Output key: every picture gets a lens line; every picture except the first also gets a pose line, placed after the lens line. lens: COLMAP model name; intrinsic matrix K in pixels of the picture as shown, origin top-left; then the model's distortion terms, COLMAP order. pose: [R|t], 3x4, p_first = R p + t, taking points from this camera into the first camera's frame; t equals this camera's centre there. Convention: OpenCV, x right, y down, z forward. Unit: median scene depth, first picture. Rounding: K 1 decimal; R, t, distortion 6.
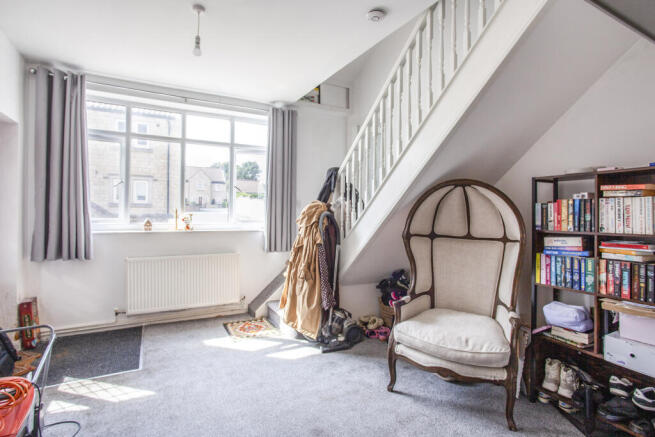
lens RADIAL K [[324.9, 0, 323.7], [0, 324.9, 213.3], [0, 0, 1]] dist [-0.024089, 0.001816]
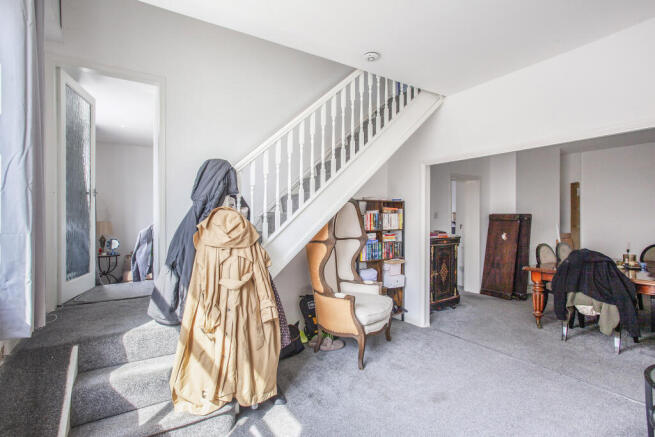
lens RADIAL K [[324.9, 0, 323.3], [0, 324.9, 220.4], [0, 0, 1]] dist [-0.024089, 0.001816]
pose [[-0.045129, -0.015974, 0.998853, -1.214330], [0.007948, 0.999835, 0.016349, -0.036975], [-0.998950, 0.008677, -0.044994, 1.461358]]
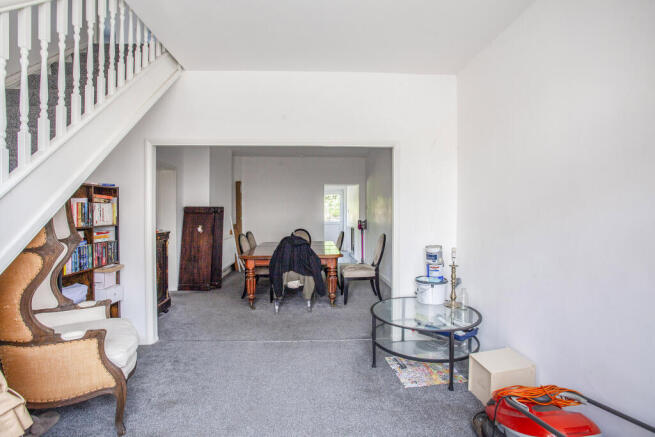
lens RADIAL K [[324.9, 0, 326.7], [0, 324.9, 213.9], [0, 0, 1]] dist [-0.024089, 0.001816]
pose [[-0.892153, -0.012673, 0.451555, -0.746106], [-0.005602, 0.999840, 0.016994, -0.025503], [-0.451699, 0.012631, -0.892081, 1.804892]]
